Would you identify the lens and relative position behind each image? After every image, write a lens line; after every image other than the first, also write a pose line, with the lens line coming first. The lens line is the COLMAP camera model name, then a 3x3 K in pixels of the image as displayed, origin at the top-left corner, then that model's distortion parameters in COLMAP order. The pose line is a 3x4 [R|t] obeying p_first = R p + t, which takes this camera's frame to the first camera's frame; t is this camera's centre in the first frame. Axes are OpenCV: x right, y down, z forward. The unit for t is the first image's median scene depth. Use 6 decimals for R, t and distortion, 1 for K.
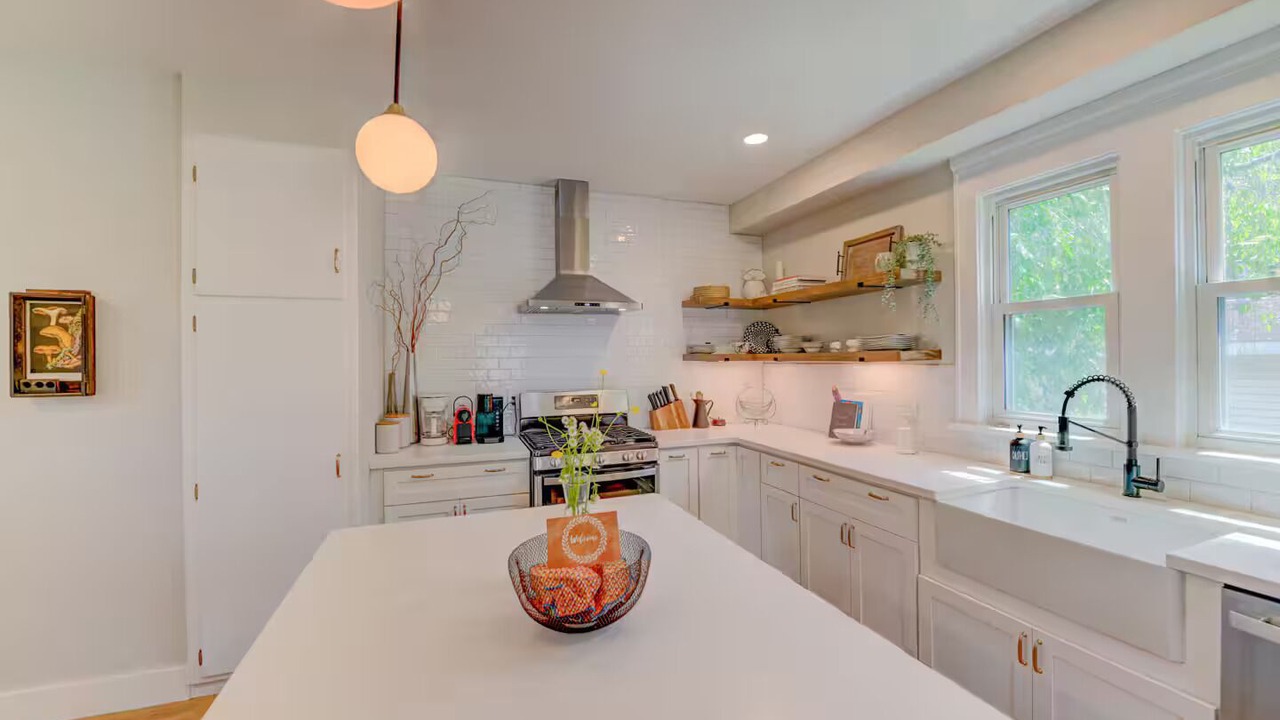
lens RADIAL K [[514.1, 0, 645.0], [0, 514.1, 358.3], [0, 0, 1]] dist [-0.013291, -0.001736]
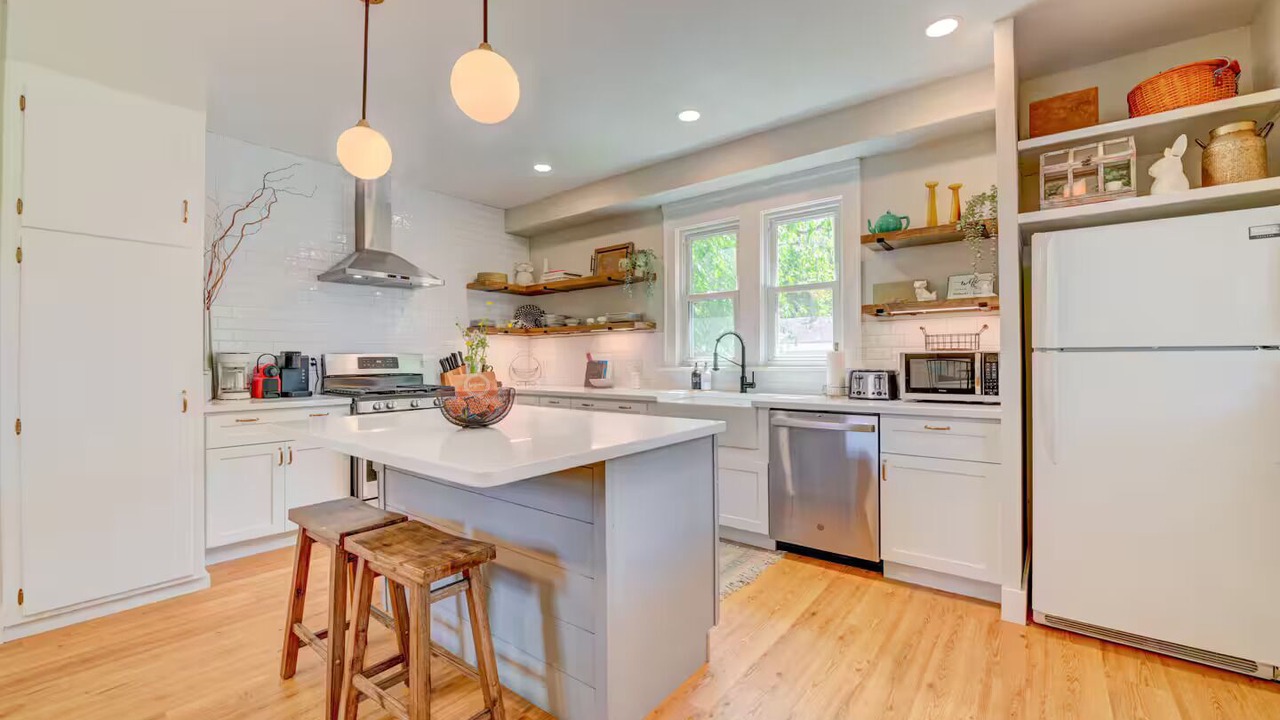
lens RADIAL K [[514.1, 0, 646.8], [0, 514.1, 358.5], [0, 0, 1]] dist [-0.013291, -0.001736]
pose [[0.857564, 0.006655, 0.514335, -0.249535], [-0.002377, 0.999957, -0.008976, 0.100883], [-0.514373, 0.006476, 0.857542, -0.332773]]
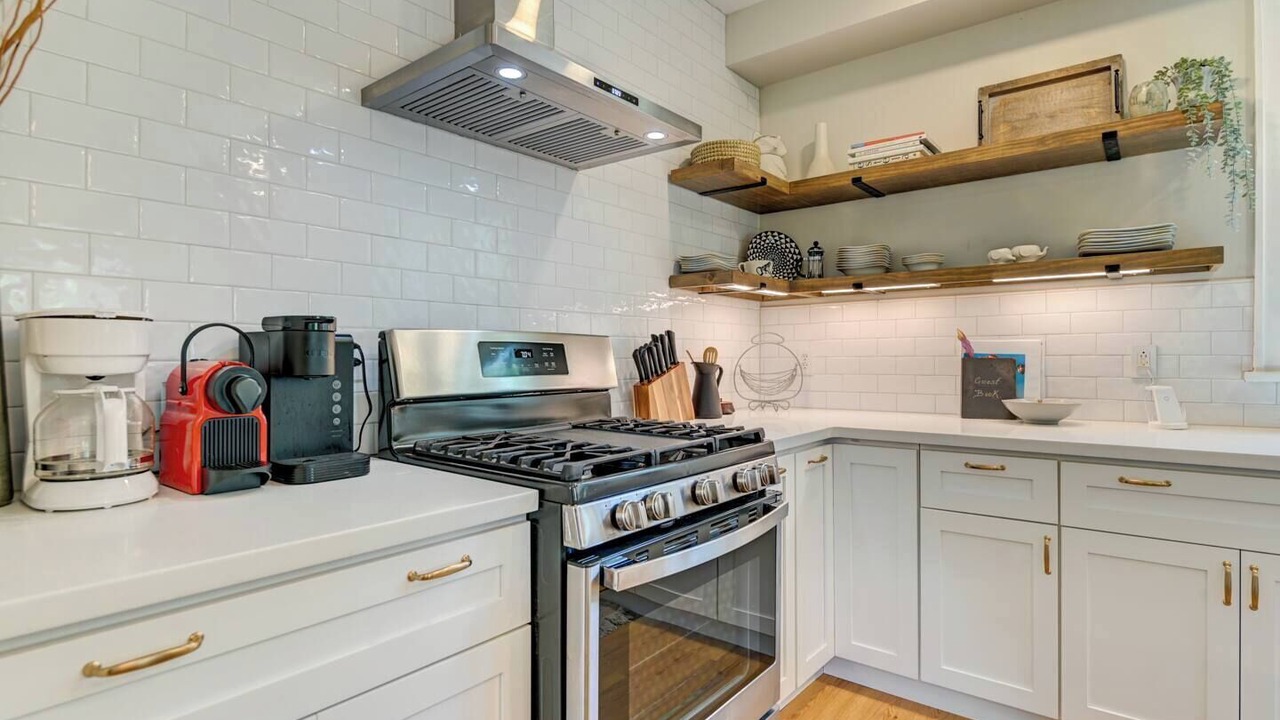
lens RADIAL K [[646.4, 0, 645.7], [0, 646.4, 355.6], [0, 0, 1]] dist [-0.003926, -0.002130]
pose [[0.860138, 0.006947, 0.510014, -0.369782], [-0.004550, 0.999972, -0.005947, 0.102565], [-0.510041, 0.002795, 0.860146, 0.634041]]
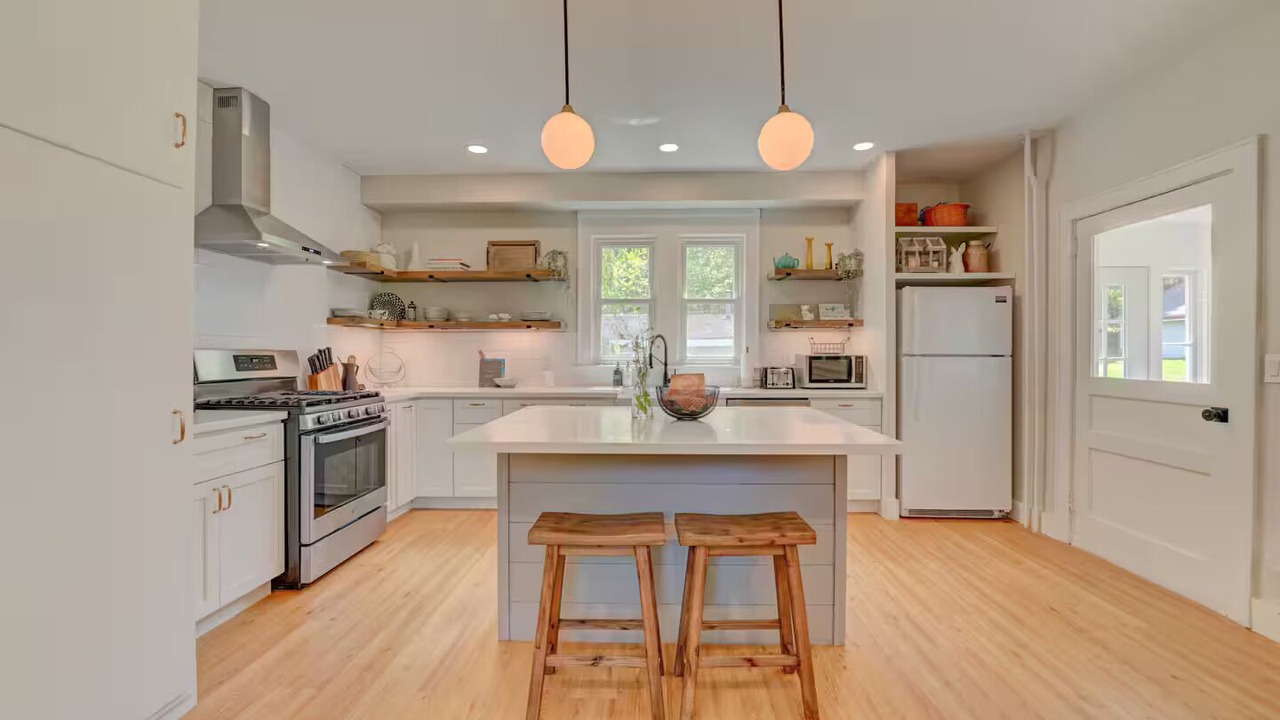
lens RADIAL K [[514.1, 0, 648.4], [0, 514.1, 357.6], [0, 0, 1]] dist [-0.013291, -0.001736]
pose [[0.380846, 0.004379, 0.924628, -0.789101], [-0.003974, 0.999987, -0.003099, 0.092440], [-0.924630, -0.002494, 0.380859, 0.116231]]
